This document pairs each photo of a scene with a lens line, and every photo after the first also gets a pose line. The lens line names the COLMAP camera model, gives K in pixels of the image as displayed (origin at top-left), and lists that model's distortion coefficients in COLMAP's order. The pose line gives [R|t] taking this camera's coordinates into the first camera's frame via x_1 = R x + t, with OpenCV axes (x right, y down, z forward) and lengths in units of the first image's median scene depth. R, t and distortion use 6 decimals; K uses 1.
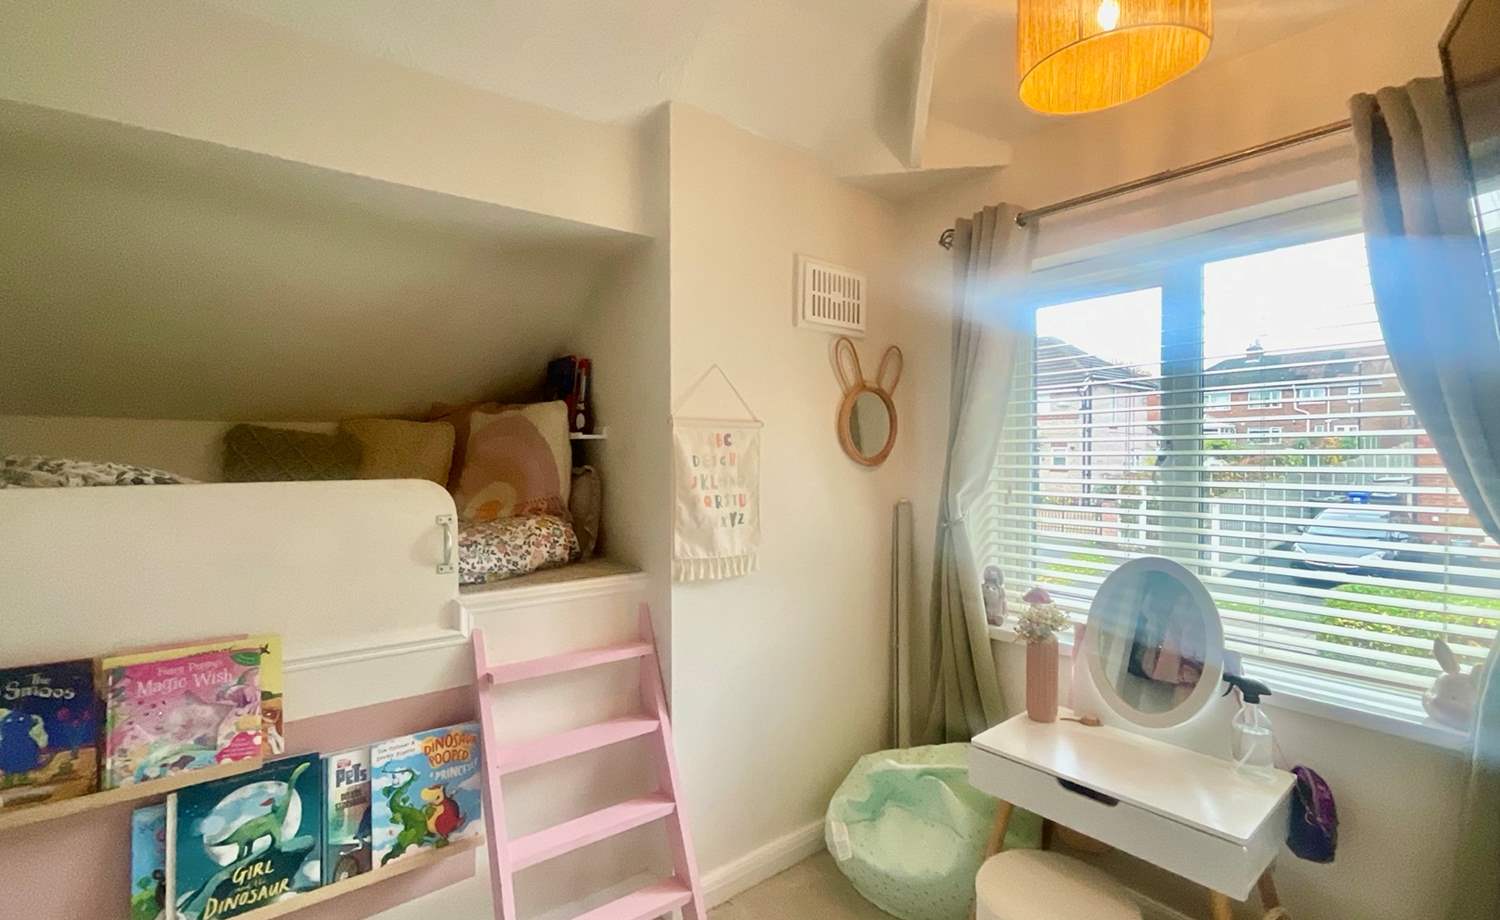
lens RADIAL K [[616.3, 0, 741.4], [0, 616.3, 460.1], [0, 0, 1]] dist [0.000420, 0.000114]
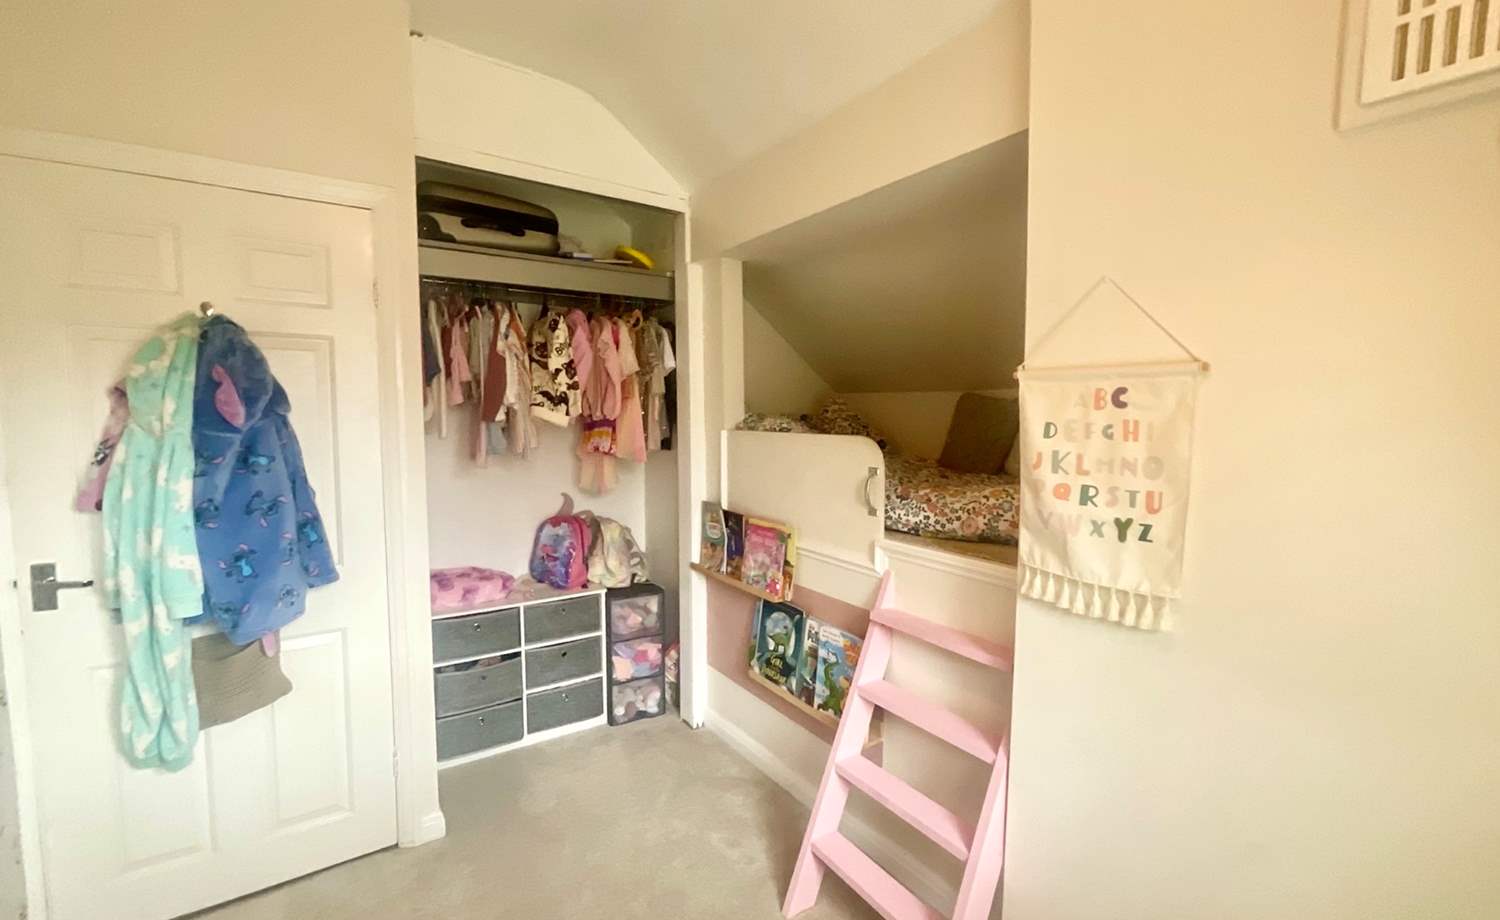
lens RADIAL K [[616.3, 0, 741.4], [0, 616.3, 460.1], [0, 0, 1]] dist [0.000420, 0.000114]
pose [[-0.008908, 0.083749, -0.996447, 0.707321], [-0.017255, 0.996325, 0.083893, -0.019506], [0.999811, 0.017941, -0.007430, 0.761076]]
